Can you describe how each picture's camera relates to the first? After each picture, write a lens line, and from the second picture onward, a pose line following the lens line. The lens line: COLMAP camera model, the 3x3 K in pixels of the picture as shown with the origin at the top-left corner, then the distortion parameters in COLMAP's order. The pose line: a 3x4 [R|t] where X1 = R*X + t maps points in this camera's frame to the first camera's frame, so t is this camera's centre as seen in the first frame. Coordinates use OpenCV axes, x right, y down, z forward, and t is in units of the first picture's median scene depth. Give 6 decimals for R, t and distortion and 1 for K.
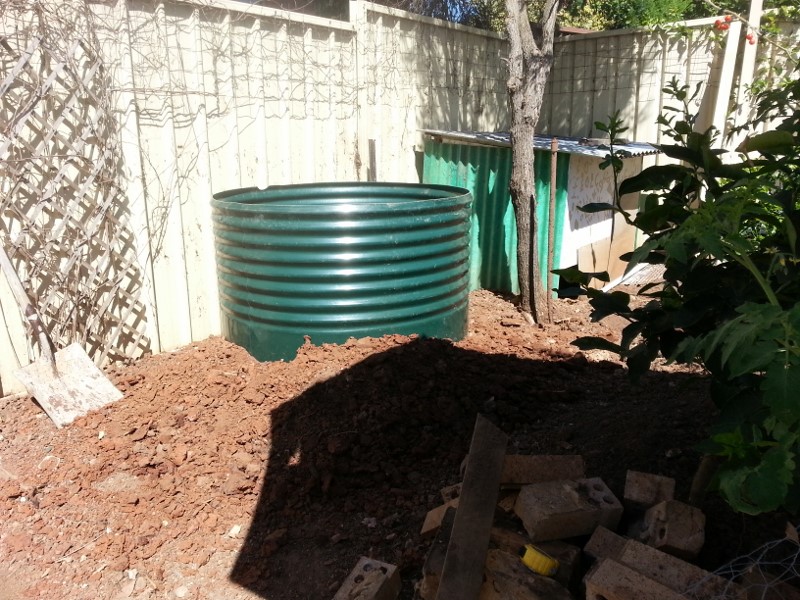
lens RADIAL K [[653.5, 0, 400.9], [0, 653.5, 300.7], [0, 0, 1]] dist [0.001677, 0.000906]
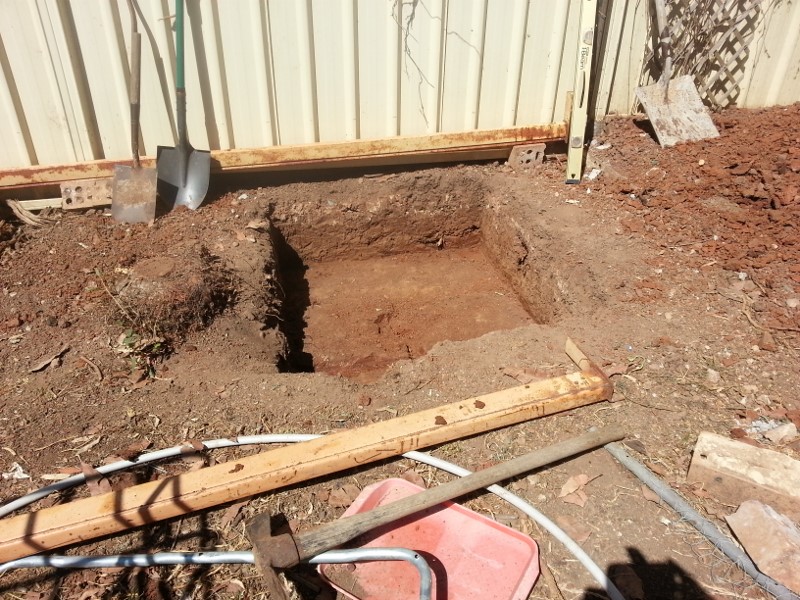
lens RADIAL K [[653.5, 0, 399.9], [0, 653.5, 298.2], [0, 0, 1]] dist [0.001677, 0.000906]
pose [[0.771367, 0.348381, -0.532564, -0.171912], [-0.177250, 0.921348, 0.345978, 0.114999], [0.611208, -0.172479, 0.772448, -0.161710]]
